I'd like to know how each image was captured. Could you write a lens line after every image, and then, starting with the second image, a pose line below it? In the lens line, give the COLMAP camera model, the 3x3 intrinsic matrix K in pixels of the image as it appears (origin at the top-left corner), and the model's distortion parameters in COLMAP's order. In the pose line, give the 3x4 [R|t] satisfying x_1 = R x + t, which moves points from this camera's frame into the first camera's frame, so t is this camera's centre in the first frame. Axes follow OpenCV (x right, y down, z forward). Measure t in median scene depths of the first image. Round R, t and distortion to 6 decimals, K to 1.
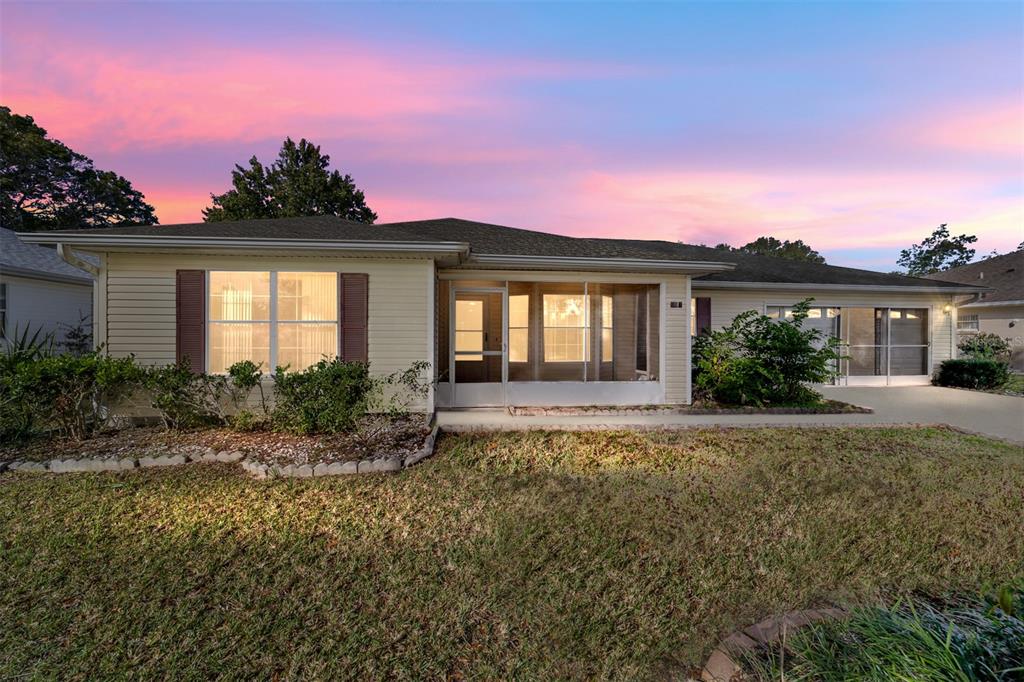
lens RADIAL K [[391.0, 0, 512.6], [0, 391.0, 338.9], [0, 0, 1]] dist [-0.003492, 0.003105]
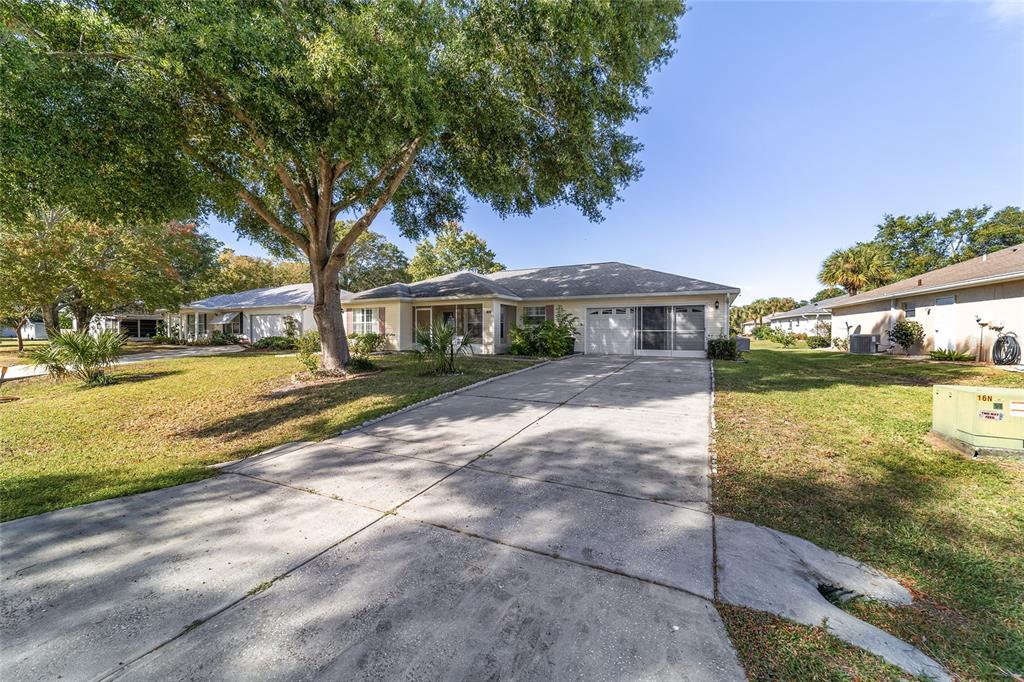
lens RADIAL K [[391.0, 0, 507.0], [0, 391.0, 338.5], [0, 0, 1]] dist [-0.003492, 0.003105]
pose [[0.830621, 0.004620, -0.556820, 1.256005], [-0.003286, 0.999989, 0.003395, 0.042677], [0.556829, -0.000990, 0.830626, -0.618567]]
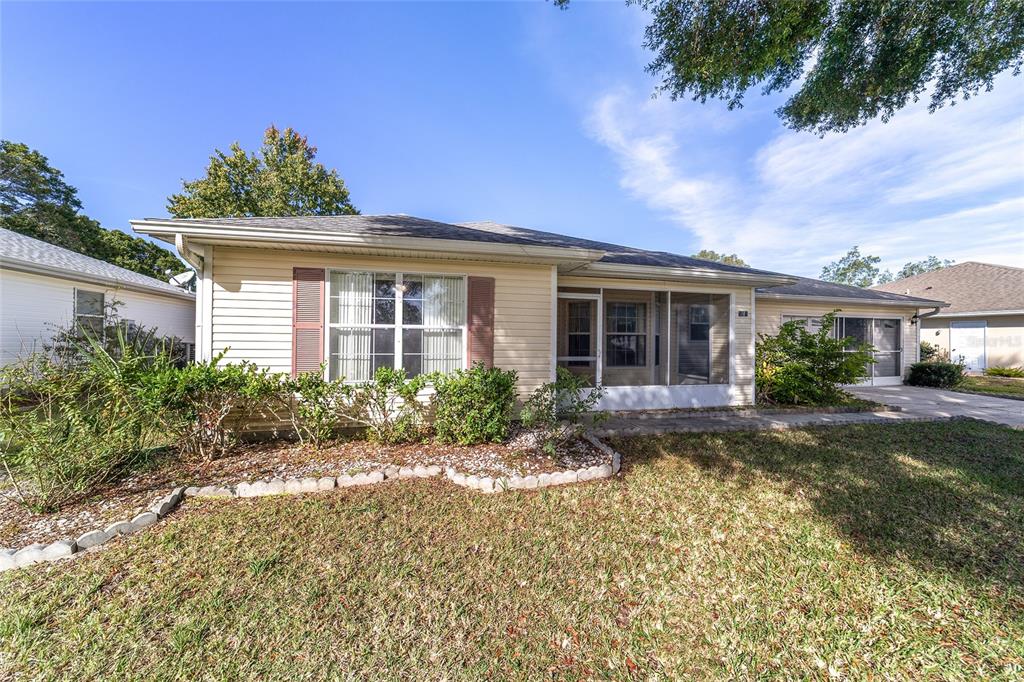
lens RADIAL K [[391.0, 0, 514.7], [0, 391.0, 335.9], [0, 0, 1]] dist [-0.003492, 0.003105]
pose [[0.988601, 0.006724, 0.150412, -0.257441], [-0.004147, 0.999839, -0.017437, -0.002846], [-0.150505, 0.016614, 0.988470, 0.014274]]
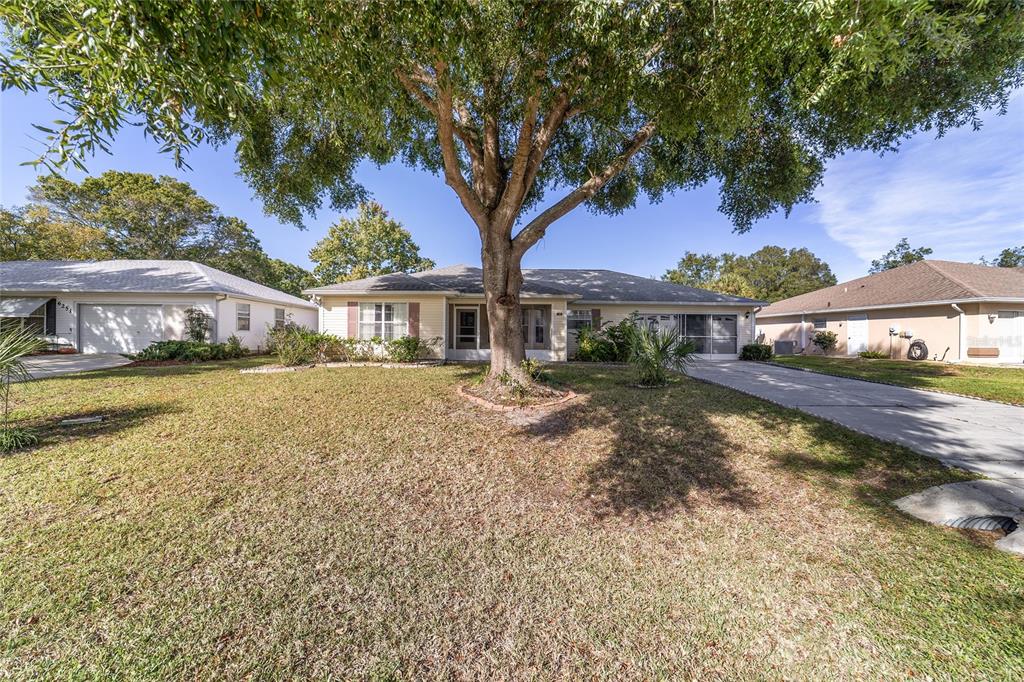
lens RADIAL K [[391.0, 0, 509.4], [0, 391.0, 339.5], [0, 0, 1]] dist [-0.003492, 0.003105]
pose [[0.995096, 0.004217, -0.098826, 0.247276], [-0.004882, 0.999967, -0.006489, 0.044095], [0.098795, 0.006940, 0.995084, -0.781845]]
